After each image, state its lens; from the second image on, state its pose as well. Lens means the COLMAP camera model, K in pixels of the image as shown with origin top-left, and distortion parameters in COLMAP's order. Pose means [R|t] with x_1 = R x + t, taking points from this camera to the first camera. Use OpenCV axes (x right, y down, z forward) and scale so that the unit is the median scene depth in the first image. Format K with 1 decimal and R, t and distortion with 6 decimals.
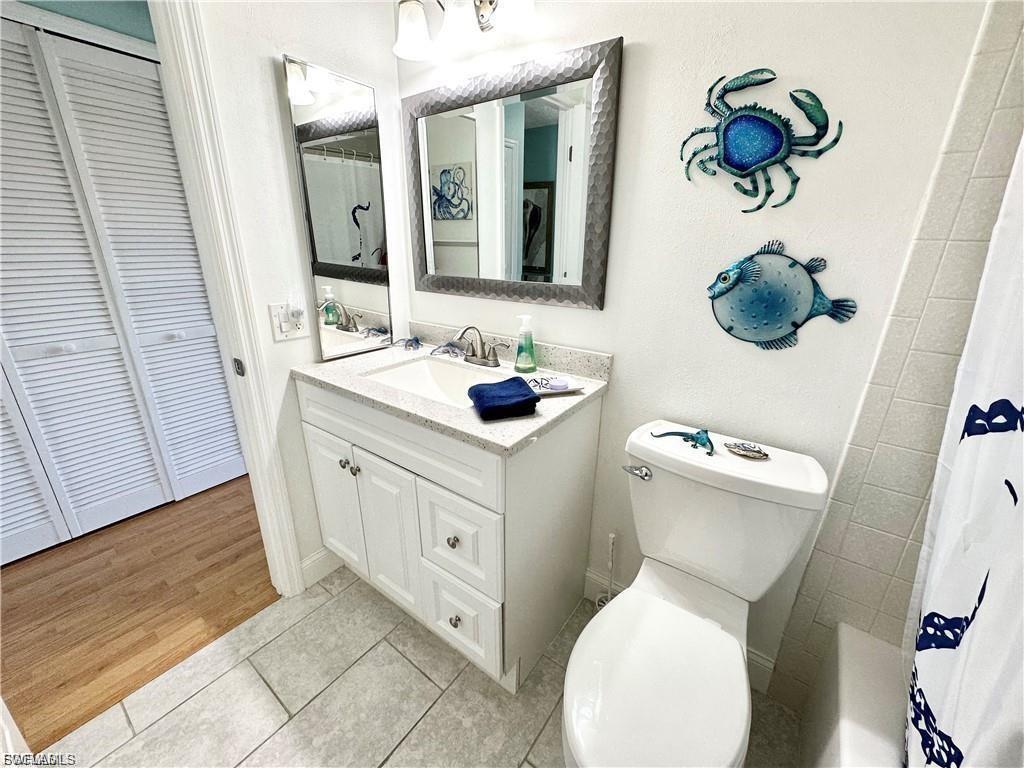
lens RADIAL K [[408.3, 0, 512.0], [0, 408.3, 384.0], [0, 0, 1]] dist [-0.001255, 0.000024]
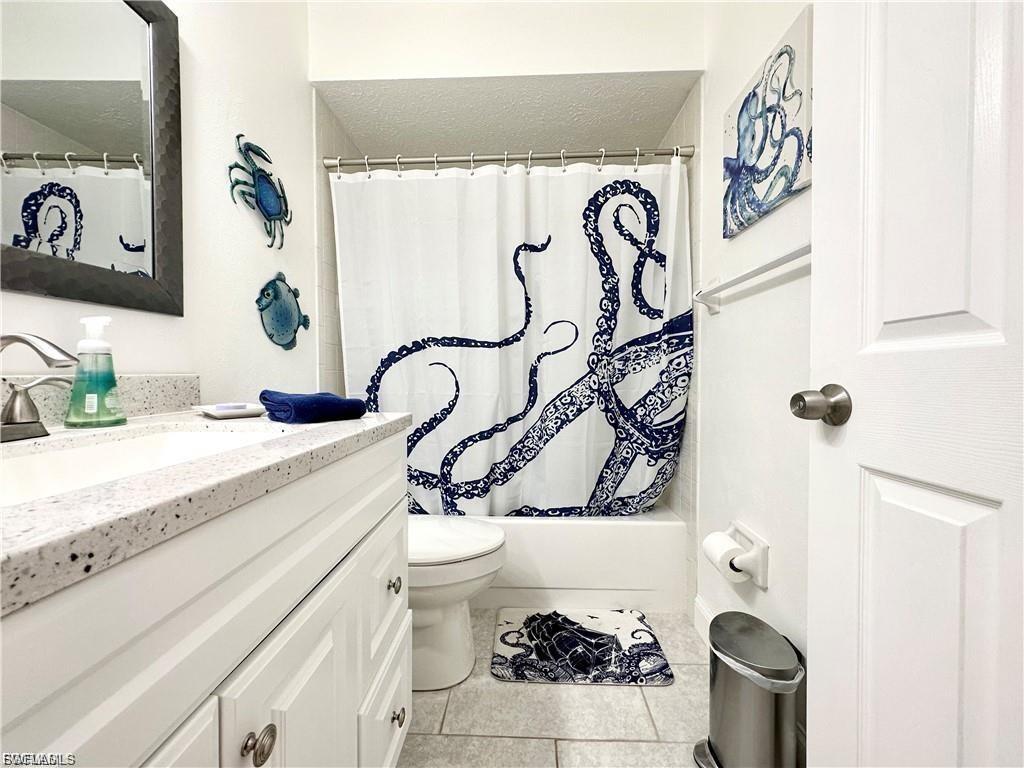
lens RADIAL K [[408.3, 0, 512.0], [0, 408.3, 384.0], [0, 0, 1]] dist [-0.001255, 0.000024]
pose [[-0.562101, -0.036732, 0.826253, -1.008403], [0.264642, 0.938503, 0.221758, -0.088364], [-0.783586, 0.343312, -0.517813, 1.252284]]
